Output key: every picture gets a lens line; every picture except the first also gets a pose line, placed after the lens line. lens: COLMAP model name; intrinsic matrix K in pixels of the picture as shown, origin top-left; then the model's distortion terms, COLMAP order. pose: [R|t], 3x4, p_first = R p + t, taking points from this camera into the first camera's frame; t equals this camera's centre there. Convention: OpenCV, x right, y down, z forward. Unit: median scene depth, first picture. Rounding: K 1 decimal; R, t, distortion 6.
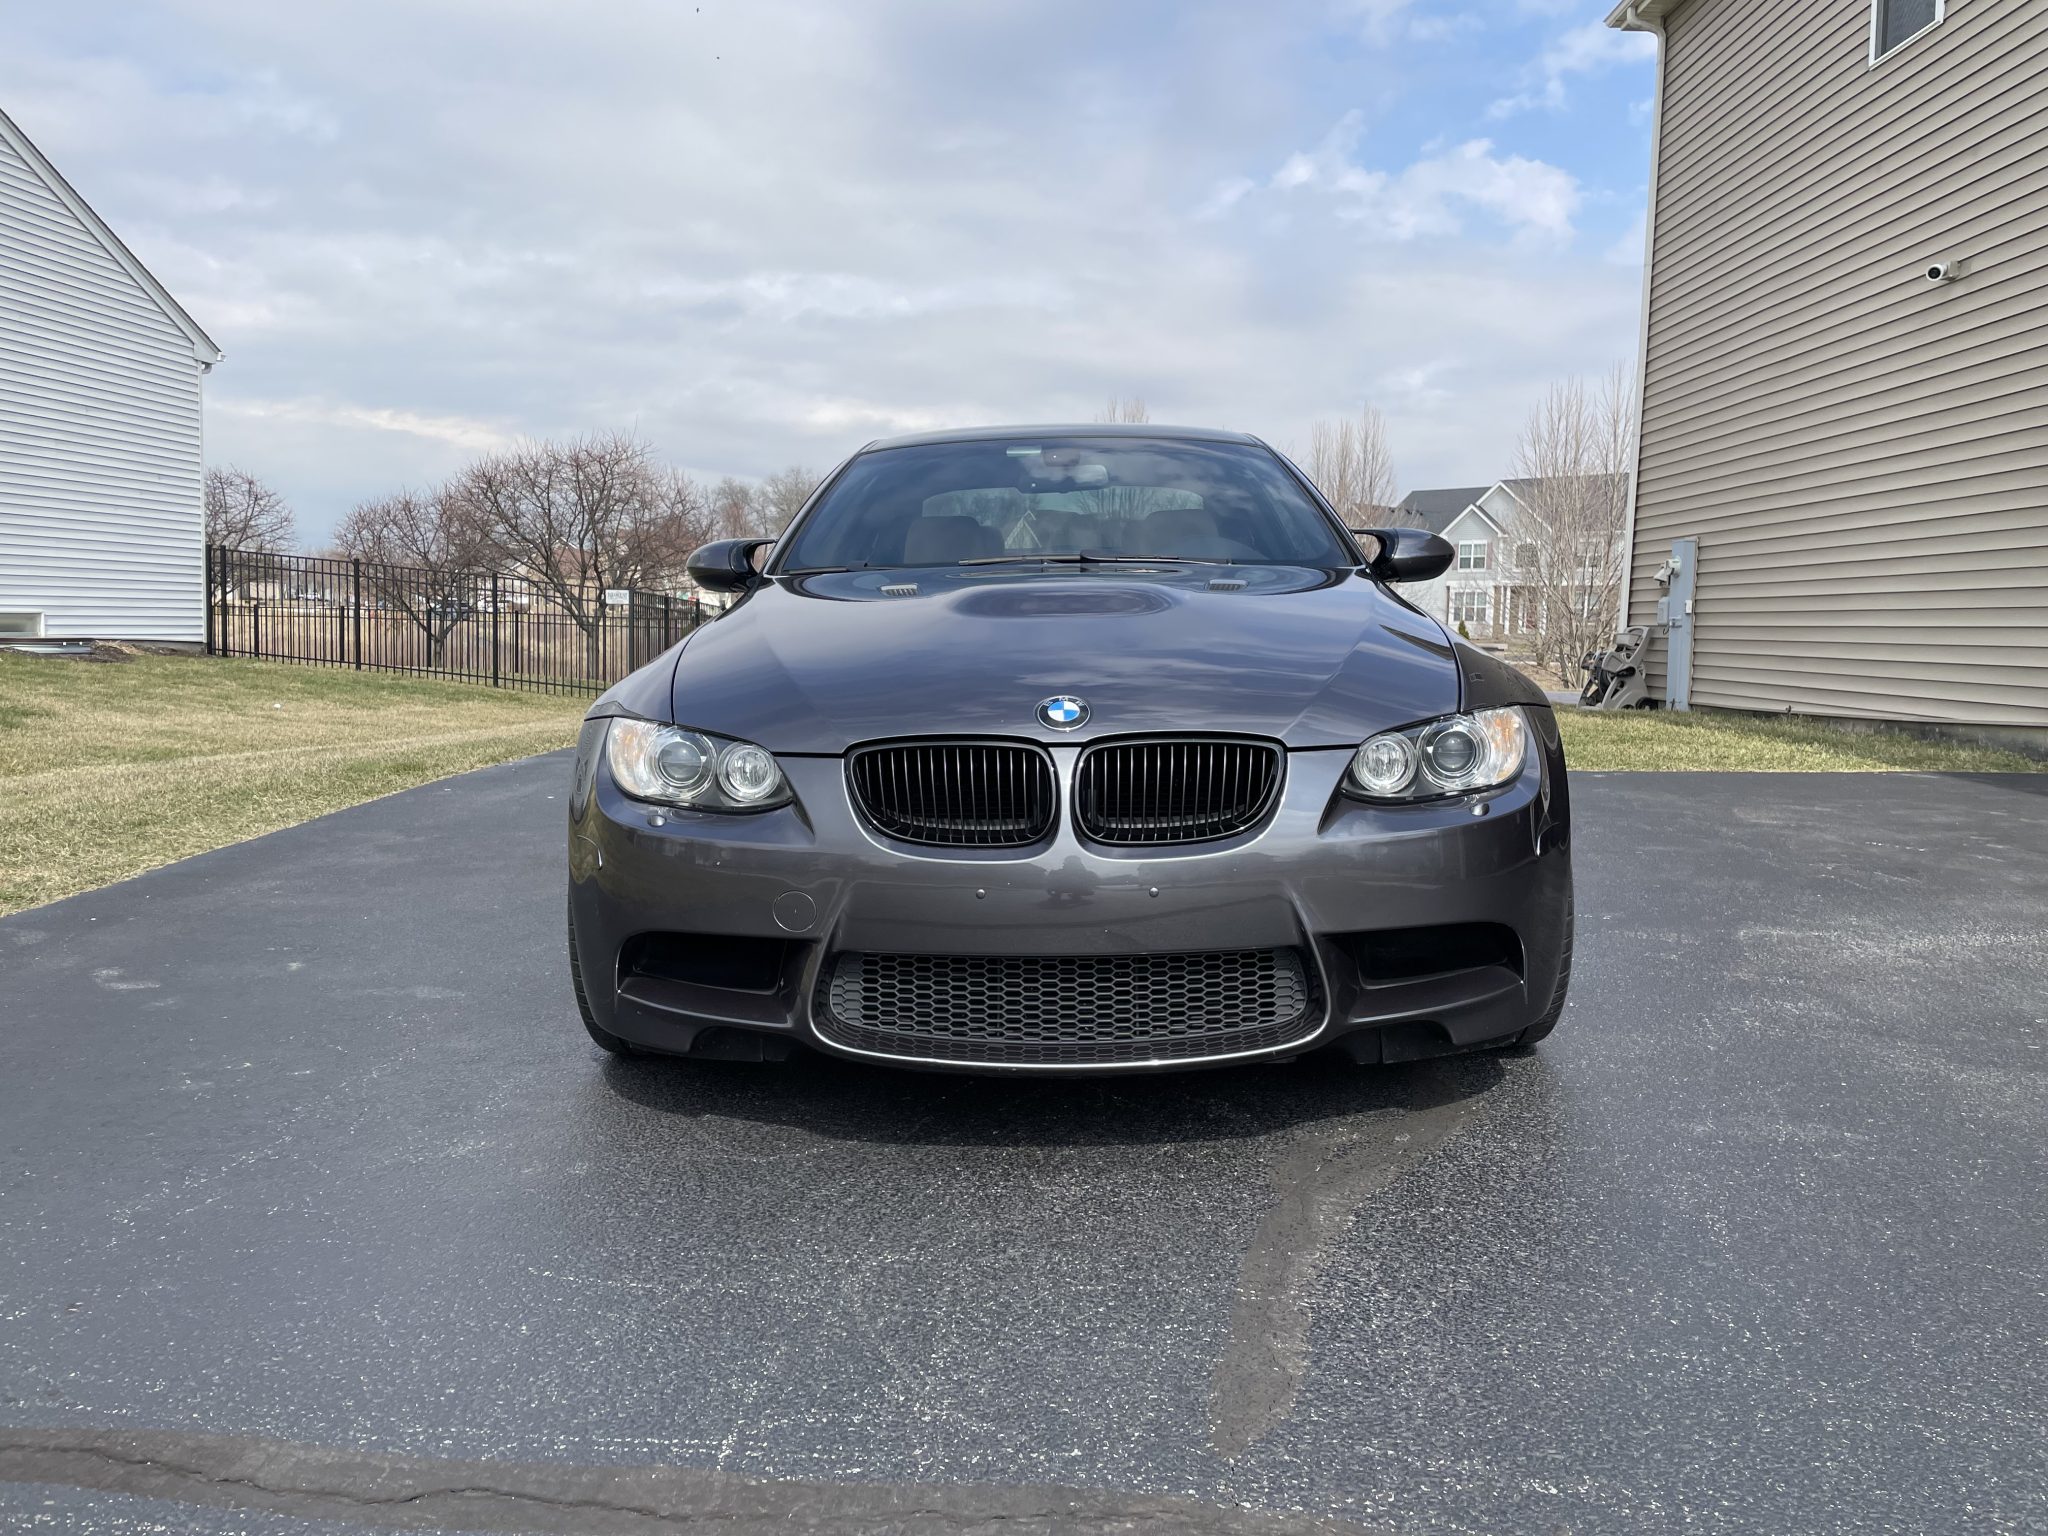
lens RADIAL K [[1557.9, 0, 1025.9], [0, 1557.9, 751.5], [0, 0, 1]] dist [0.092439, -0.125164]
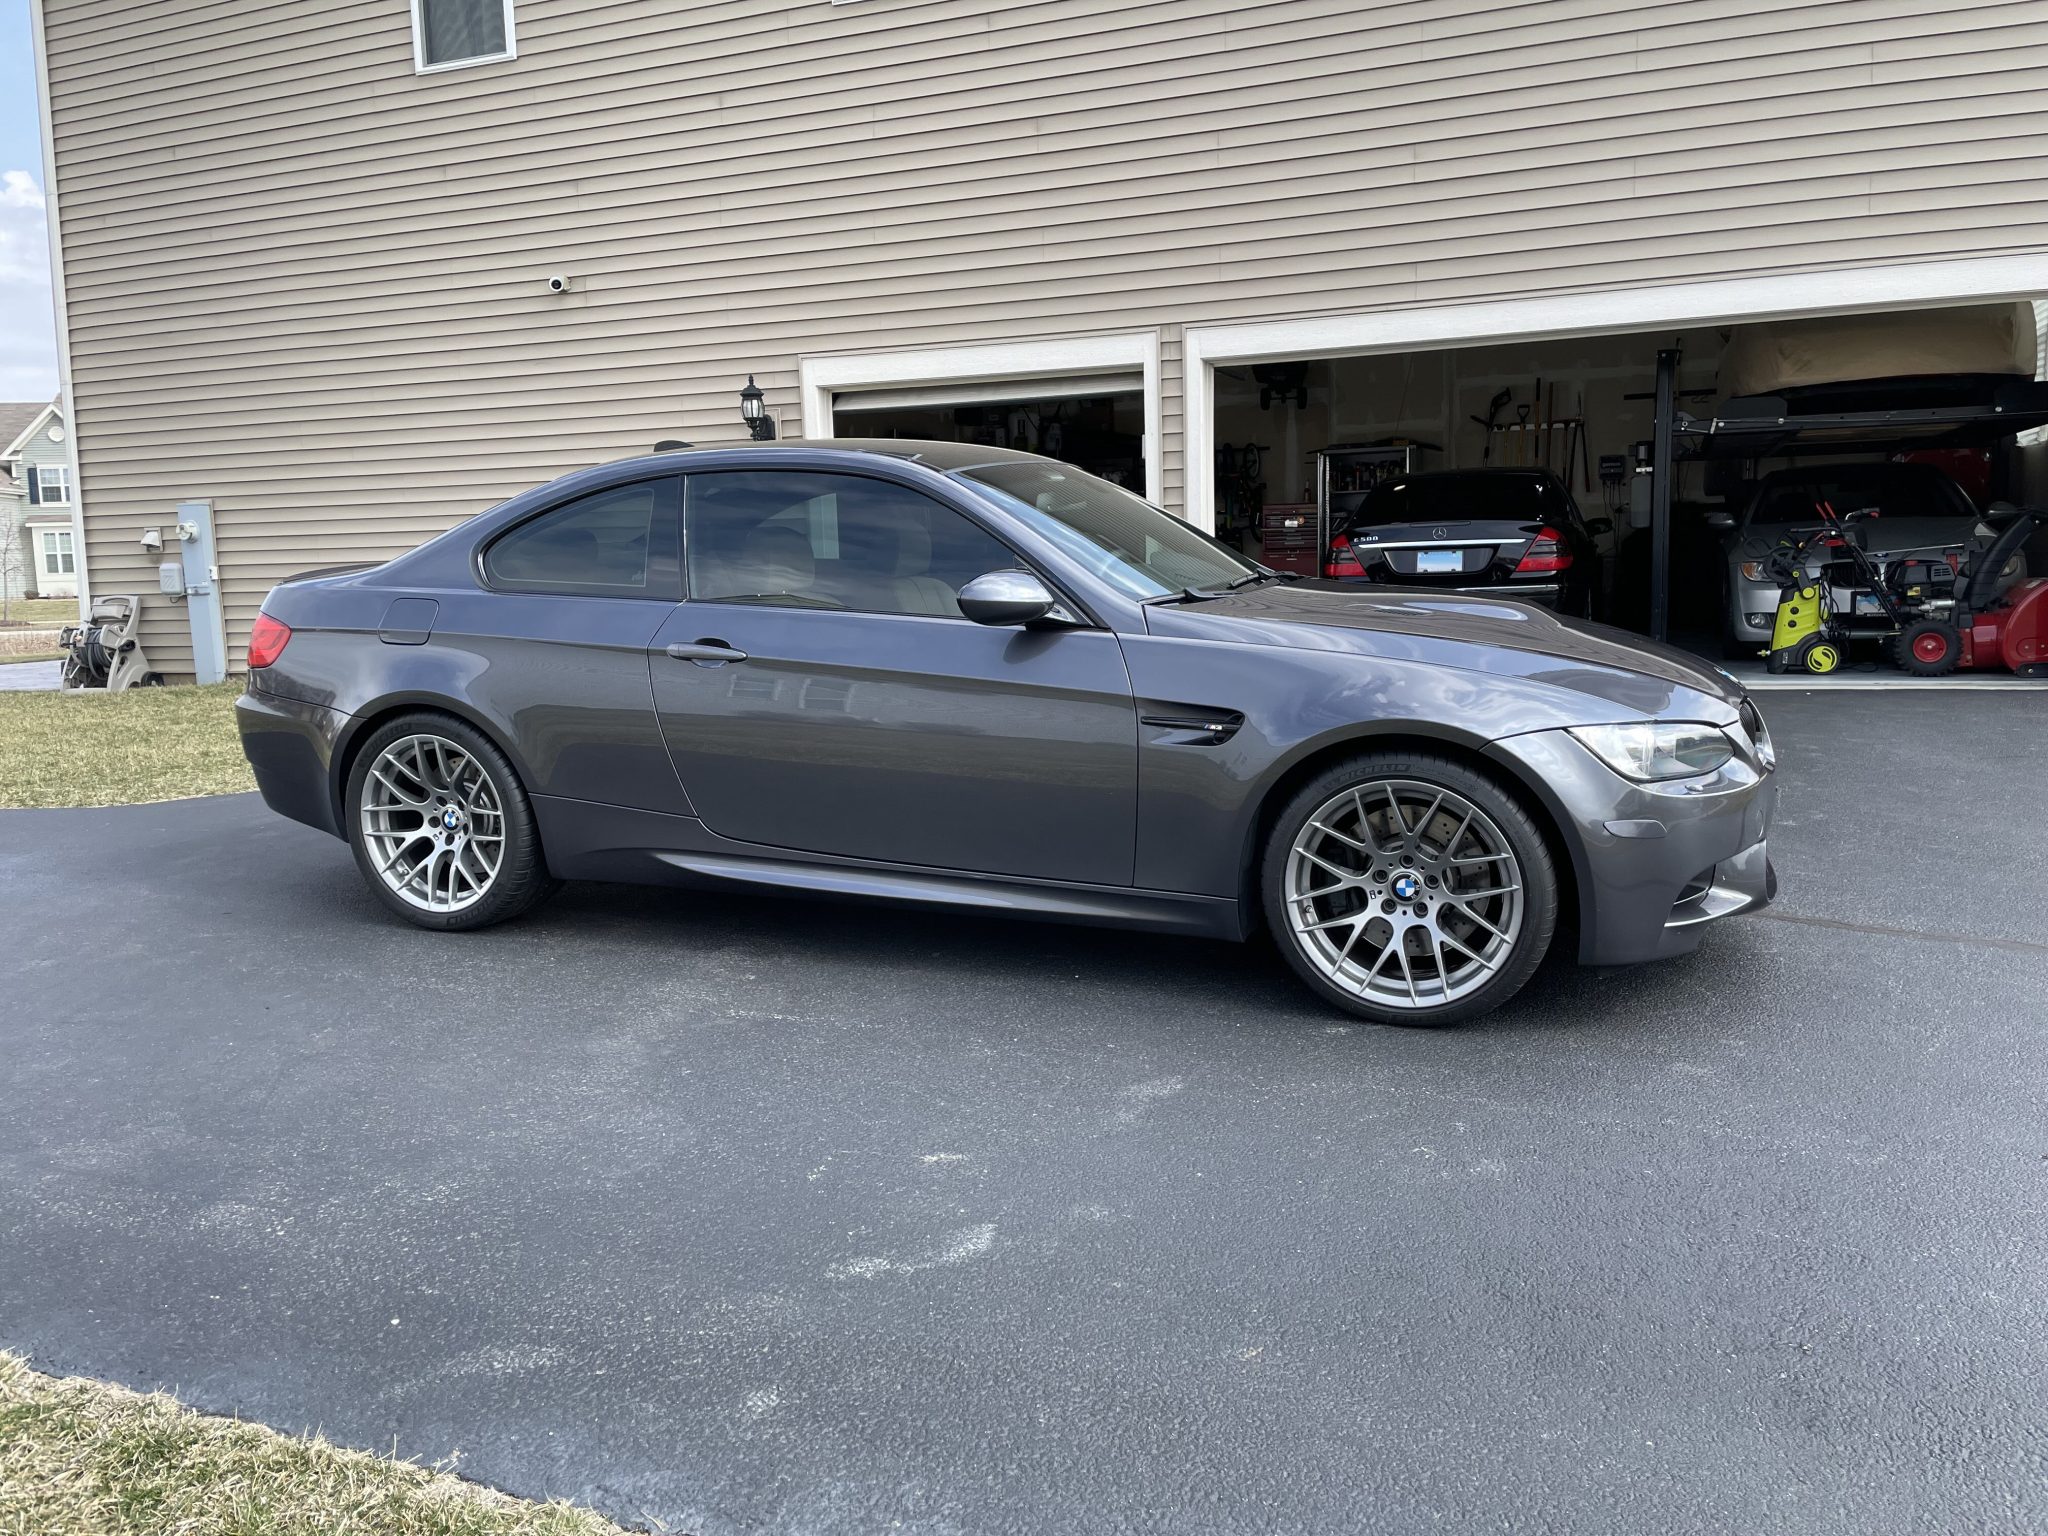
lens RADIAL K [[1557.9, 0, 1038.5], [0, 1557.9, 756.2], [0, 0, 1]] dist [0.092439, -0.125164]
pose [[0.346019, -0.146305, 0.926750, -0.298100], [0.109014, 0.987346, 0.115169, -0.035634], [-0.931873, 0.061177, 0.357590, 0.180925]]
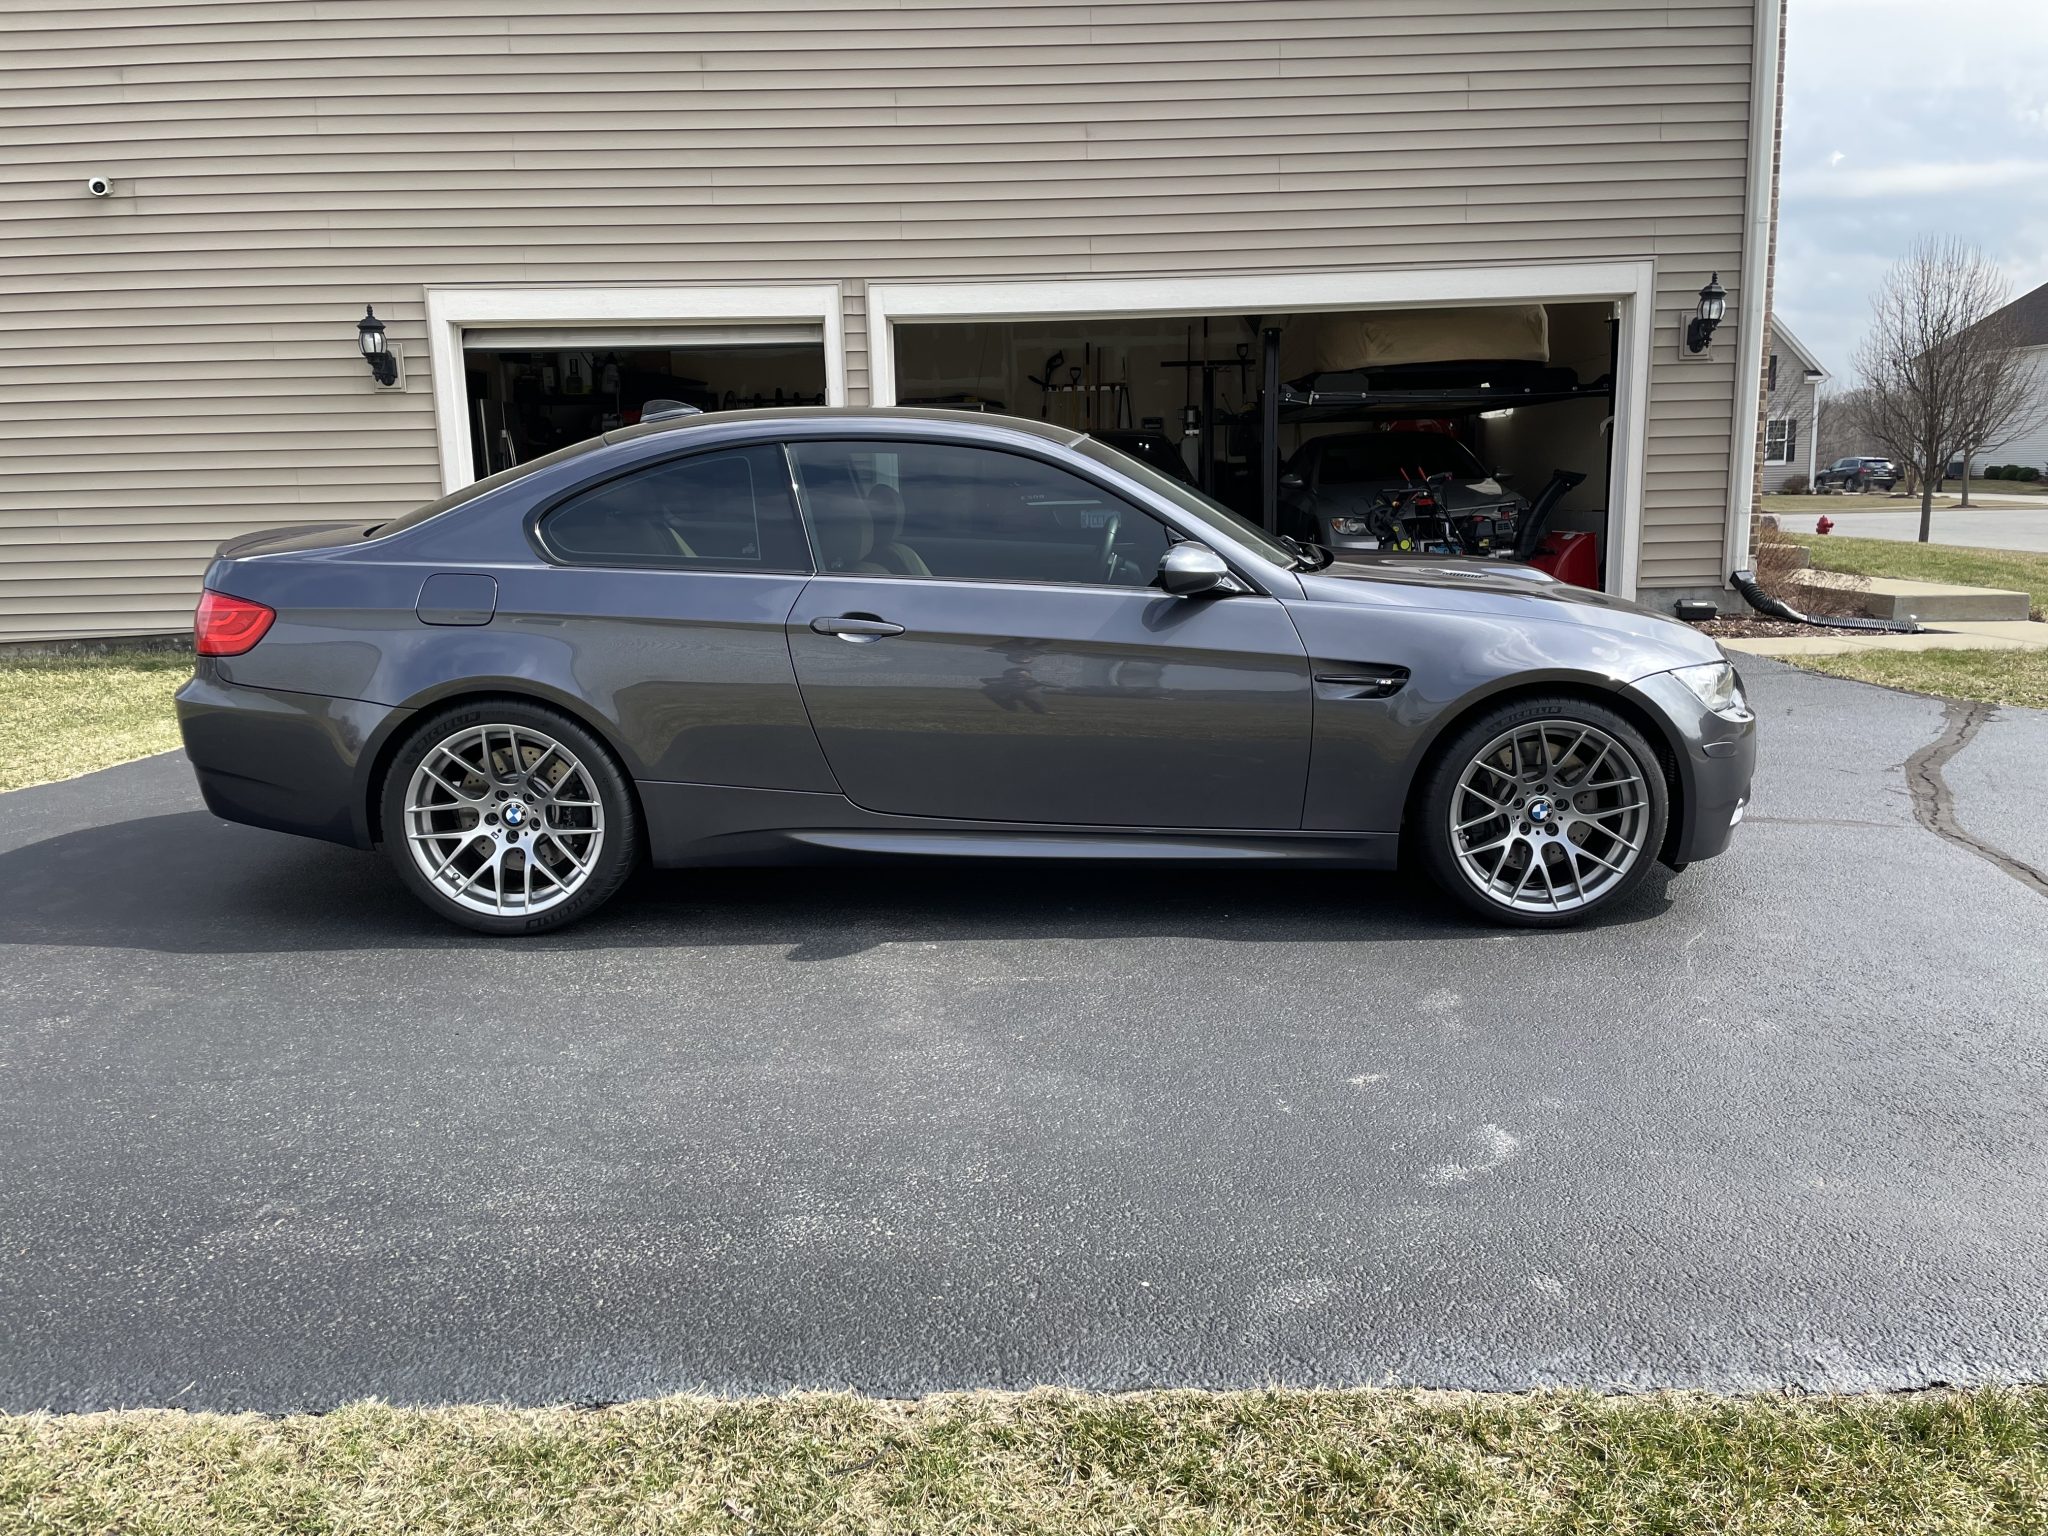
lens RADIAL K [[1557.9, 0, 1038.1], [0, 1557.9, 758.1], [0, 0, 1]] dist [0.092439, -0.125164]
pose [[-0.032373, -0.189396, 0.981367, -0.333567], [0.102372, 0.976089, 0.191755, -0.055556], [-0.994219, 0.106672, -0.012210, 0.311857]]
